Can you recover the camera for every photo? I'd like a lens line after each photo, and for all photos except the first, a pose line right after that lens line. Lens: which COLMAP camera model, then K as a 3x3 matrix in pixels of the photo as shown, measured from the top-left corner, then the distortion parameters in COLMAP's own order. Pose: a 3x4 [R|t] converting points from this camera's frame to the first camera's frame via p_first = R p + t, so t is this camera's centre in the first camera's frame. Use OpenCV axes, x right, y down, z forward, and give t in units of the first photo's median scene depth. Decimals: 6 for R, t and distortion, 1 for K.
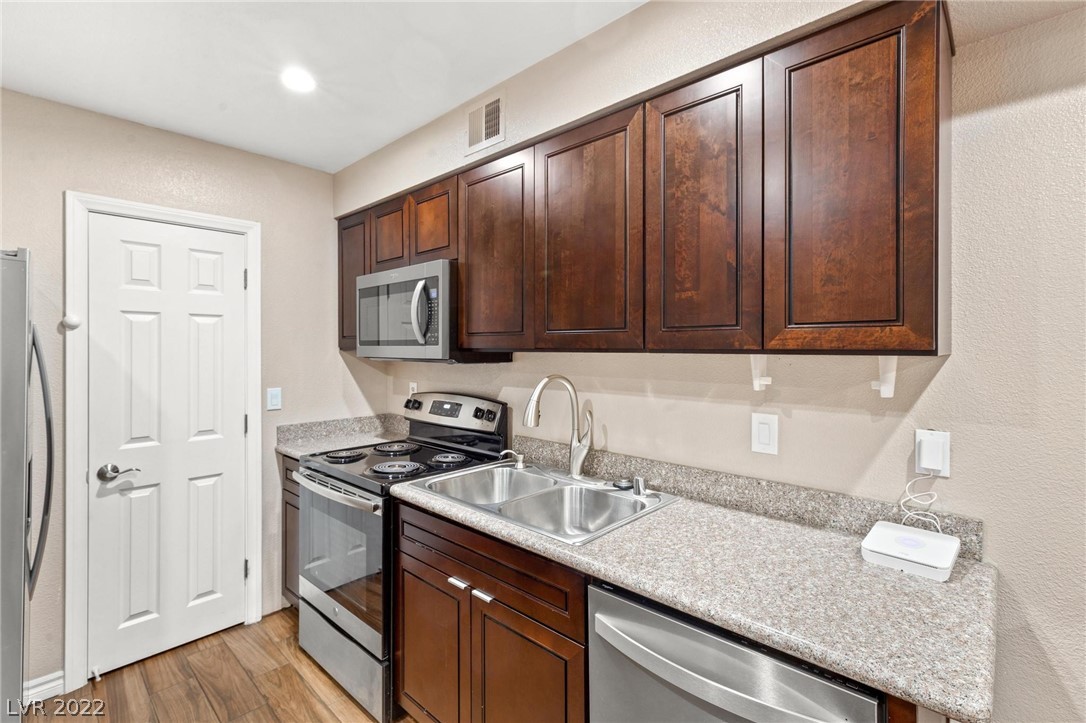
lens RADIAL K [[494.4, 0, 543.3], [0, 494.4, 349.0], [0, 0, 1]] dist [0.009145, 0.000642]
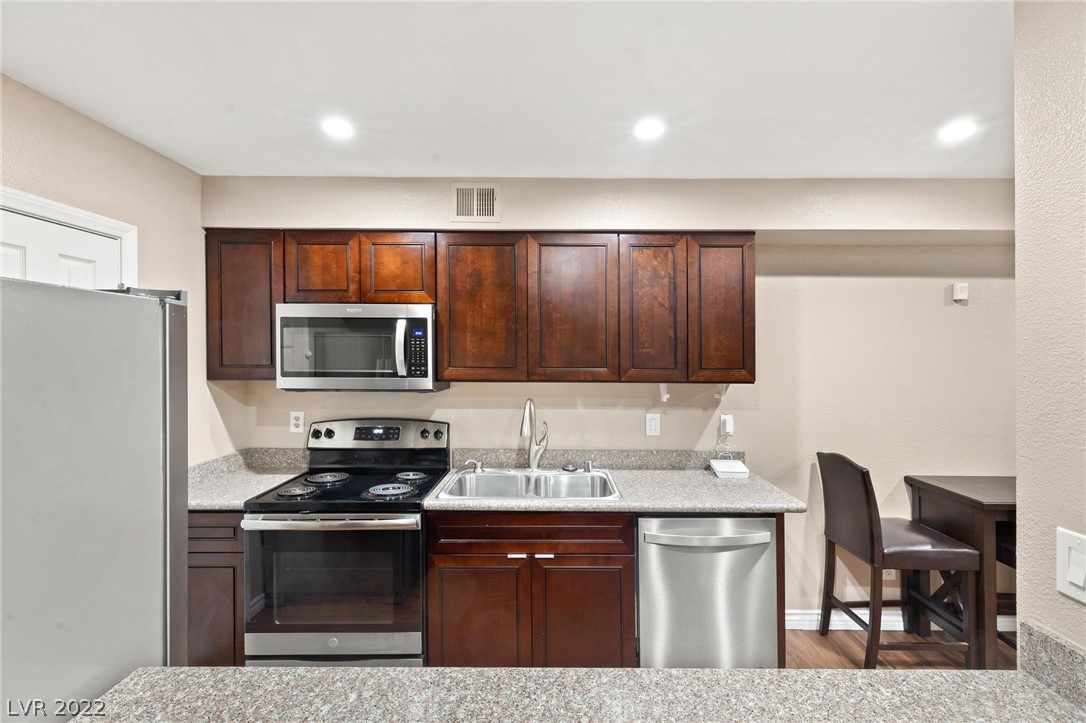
lens RADIAL K [[477.8, 0, 556.0], [0, 477.8, 352.6], [0, 0, 1]] dist [0.001457, 0.000204]
pose [[0.733432, 0.006694, 0.679730, -0.749742], [-0.002743, 0.999973, -0.006888, -0.059351], [-0.679757, 0.003188, 0.733430, -0.030232]]
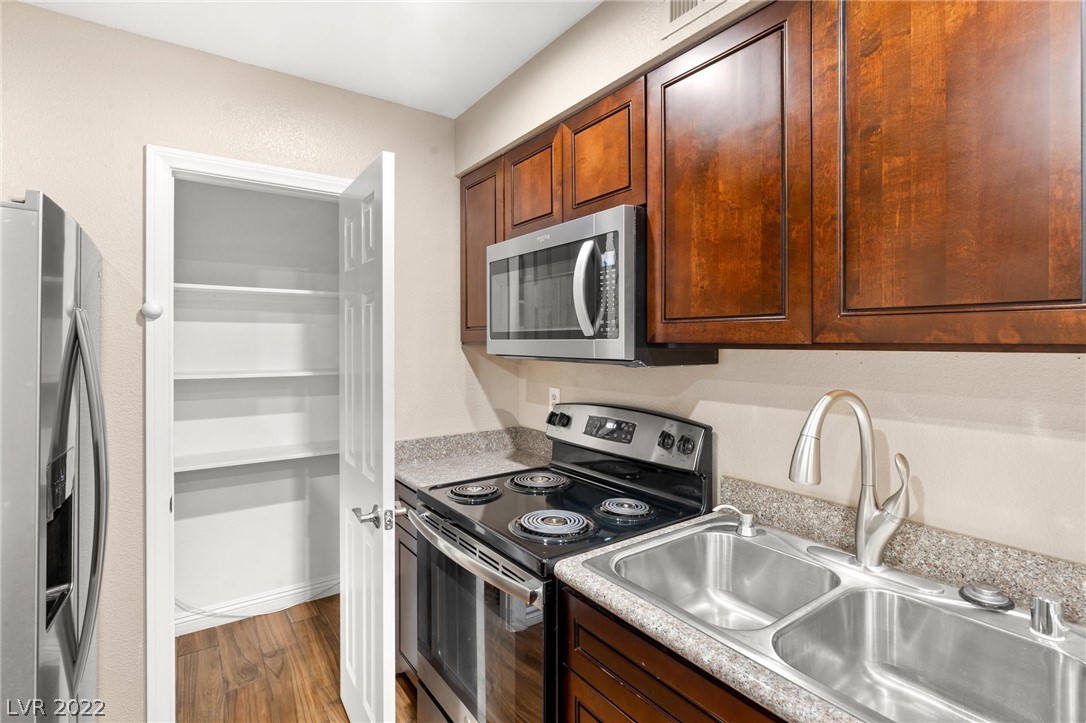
lens RADIAL K [[518.4, 0, 548.2], [0, 518.4, 343.1], [0, 0, 1]] dist [-0.007429, -0.000191]
pose [[0.981155, 0.000208, -0.193222, -0.170220], [-0.000160, 1.000000, 0.000261, -0.001320], [0.193223, -0.000225, 0.981155, 0.318748]]
